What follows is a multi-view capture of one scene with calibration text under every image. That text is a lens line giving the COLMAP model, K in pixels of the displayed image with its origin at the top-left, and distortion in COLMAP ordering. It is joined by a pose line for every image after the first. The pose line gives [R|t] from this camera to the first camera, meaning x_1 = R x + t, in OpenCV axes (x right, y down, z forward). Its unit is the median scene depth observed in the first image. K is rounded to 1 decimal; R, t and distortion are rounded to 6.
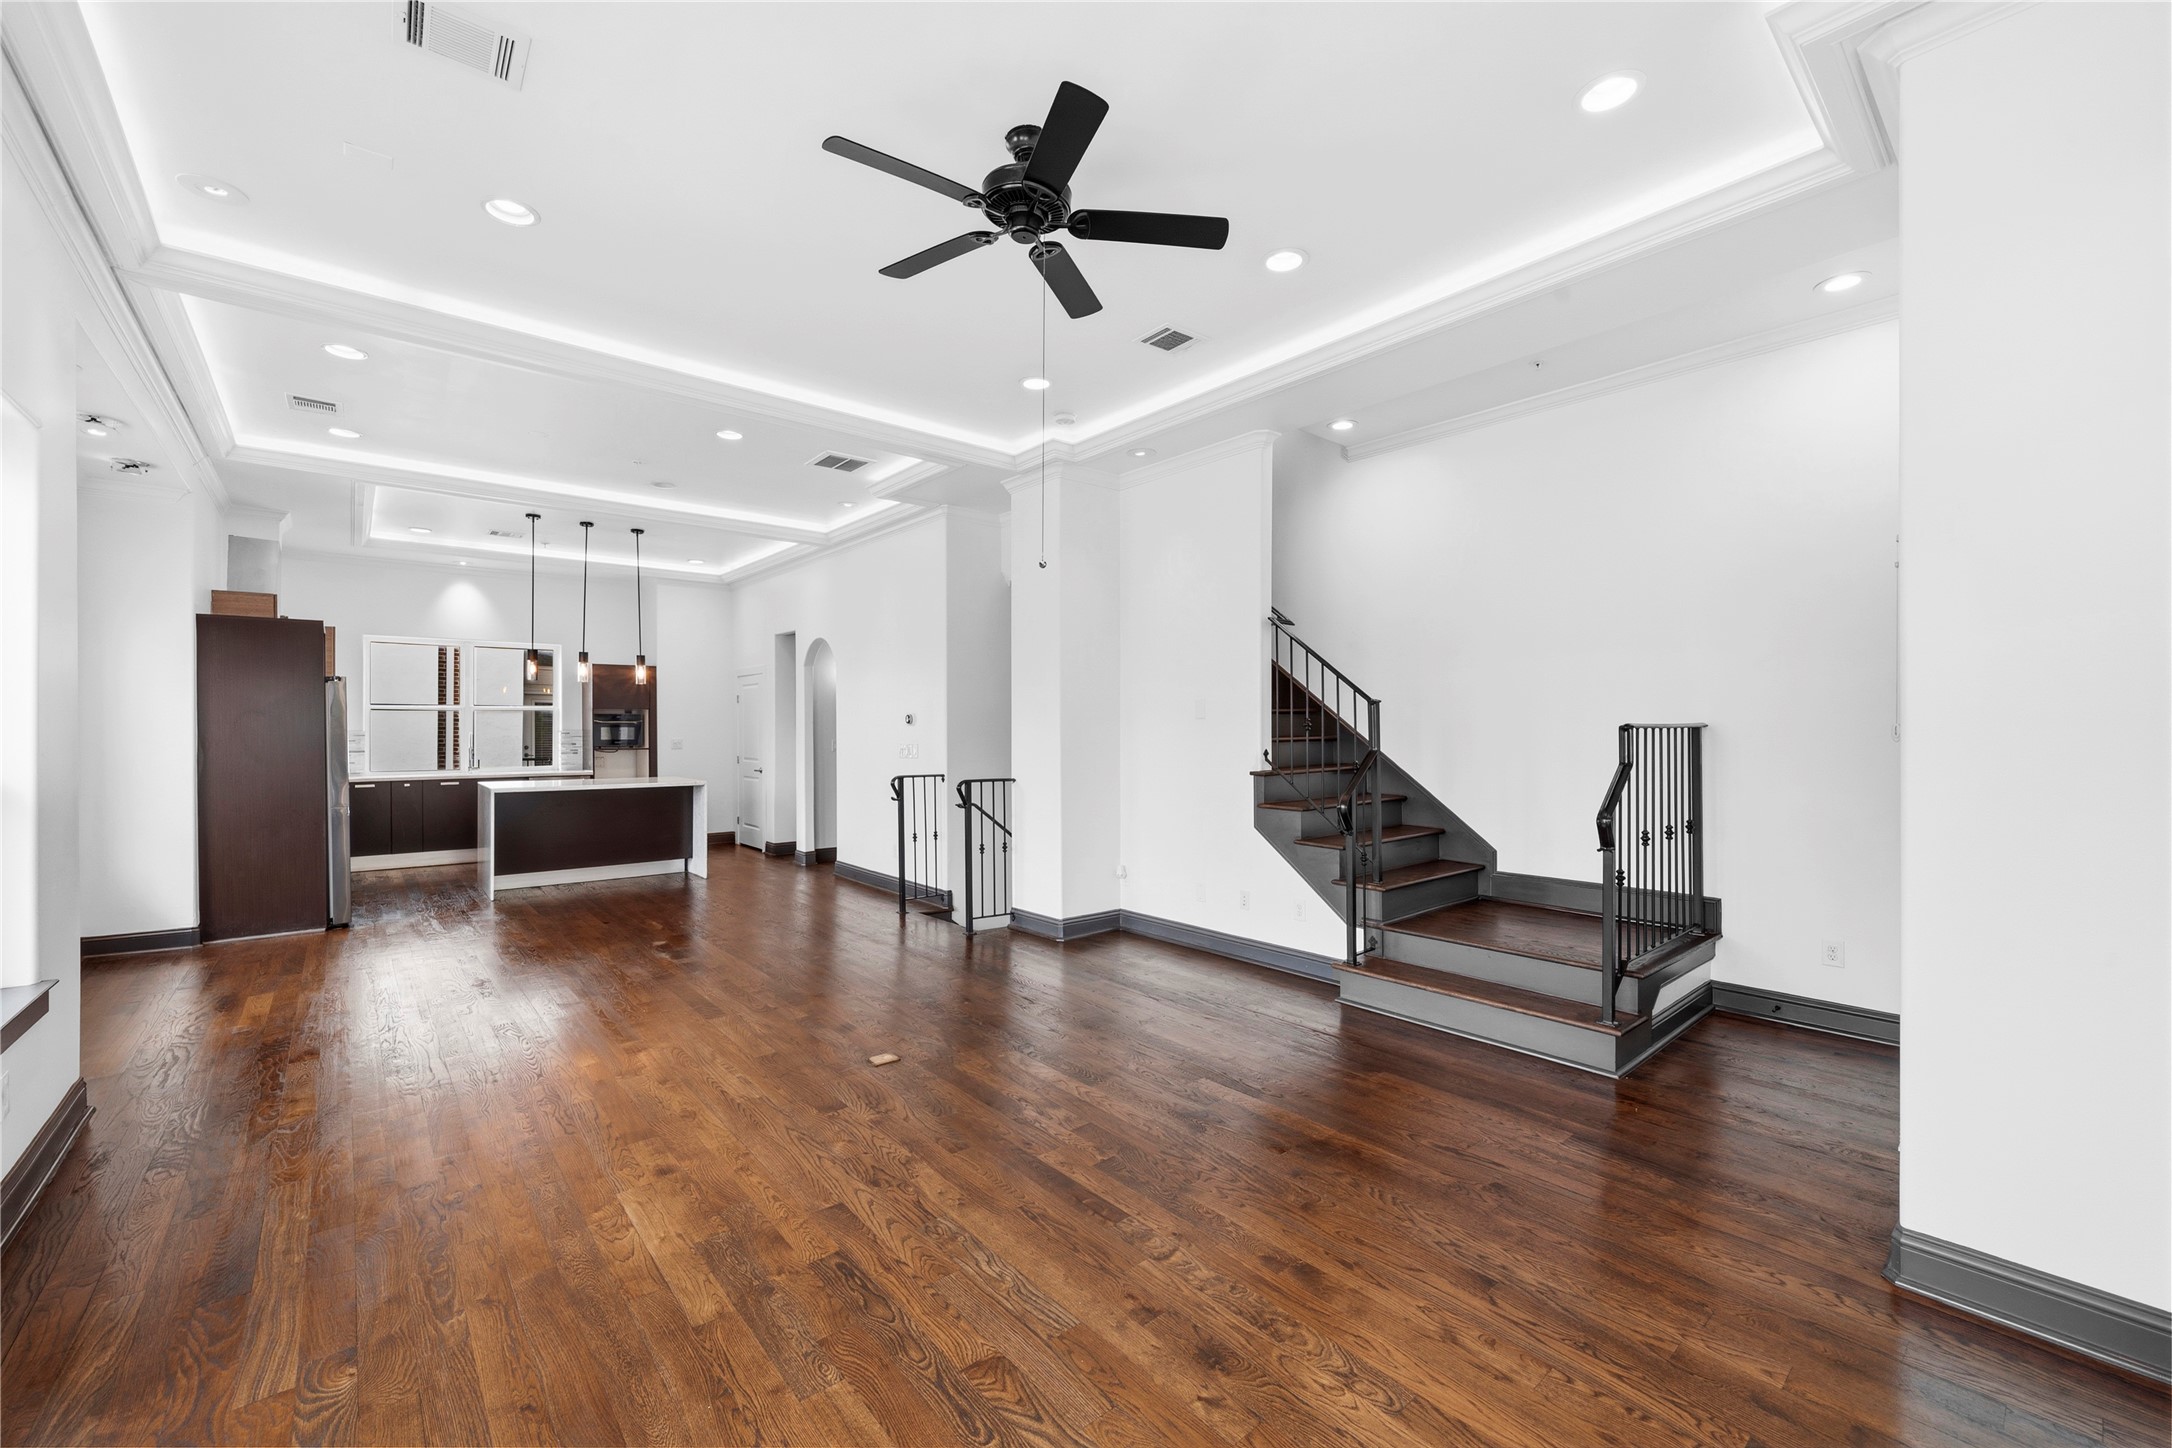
lens RADIAL K [[860.5, 0, 1075.4], [0, 860.5, 729.3], [0, 0, 1]] dist [-0.009080, 0.000243]
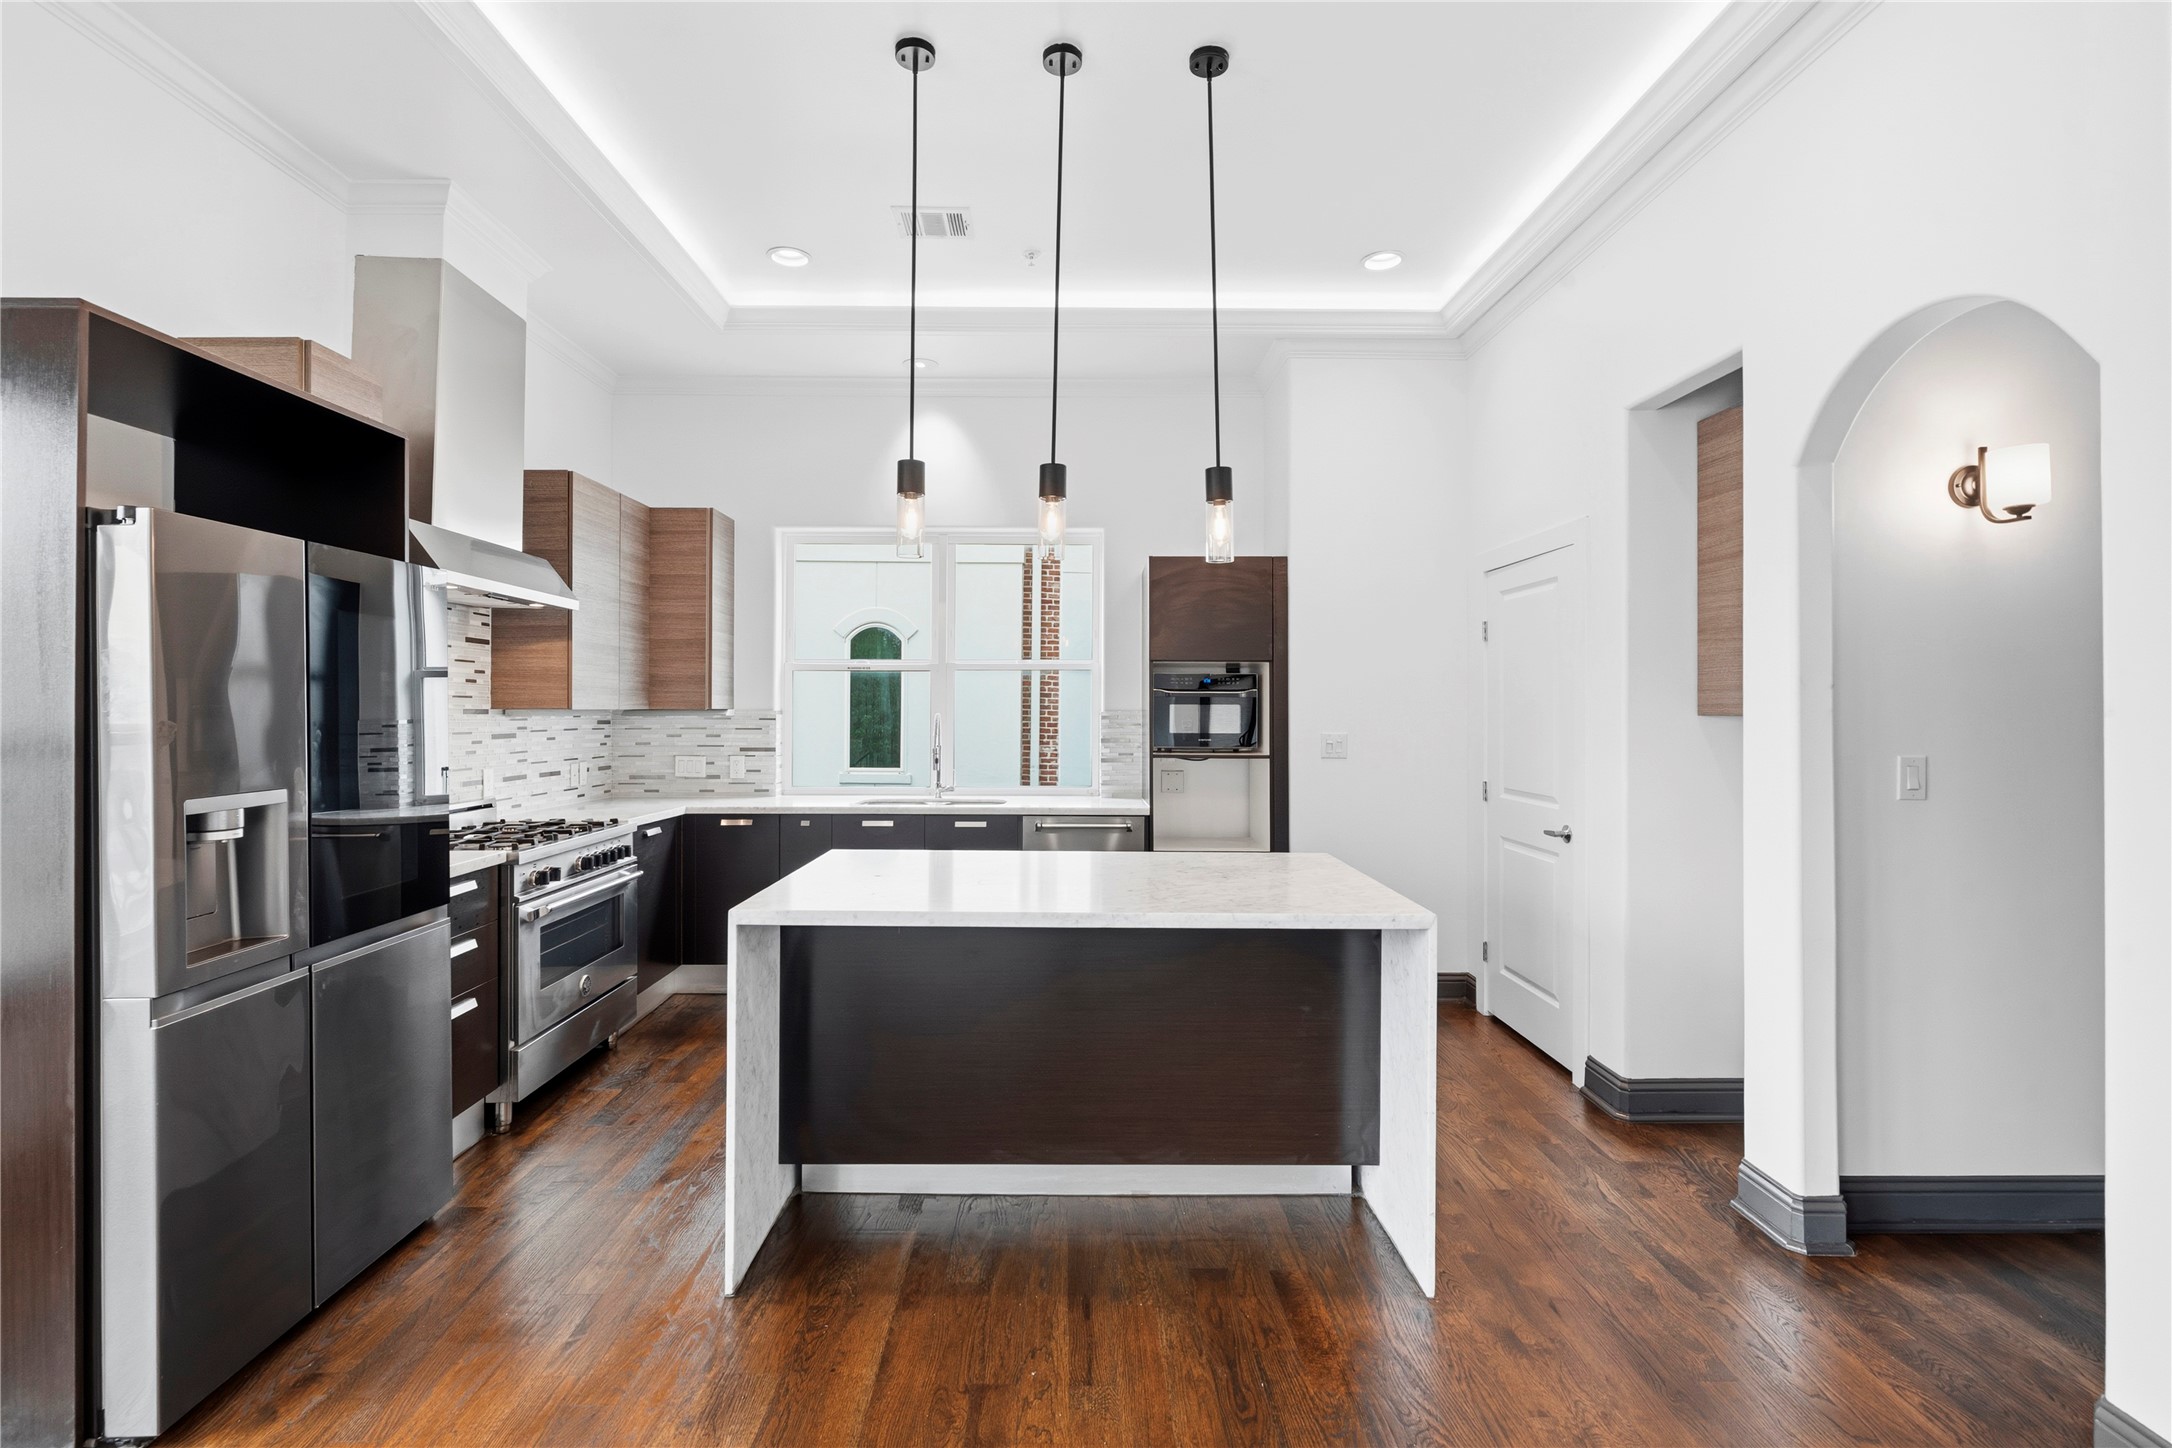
lens RADIAL K [[995.0, 0, 1057.7], [0, 995.0, 702.2], [0, 0, 1]] dist [0.000453, 0.001823]
pose [[0.757580, 0.011067, -0.652649, -0.264889], [0.000586, 0.999844, 0.017635, -0.012682], [0.652742, -0.013743, 0.757455, 0.577143]]
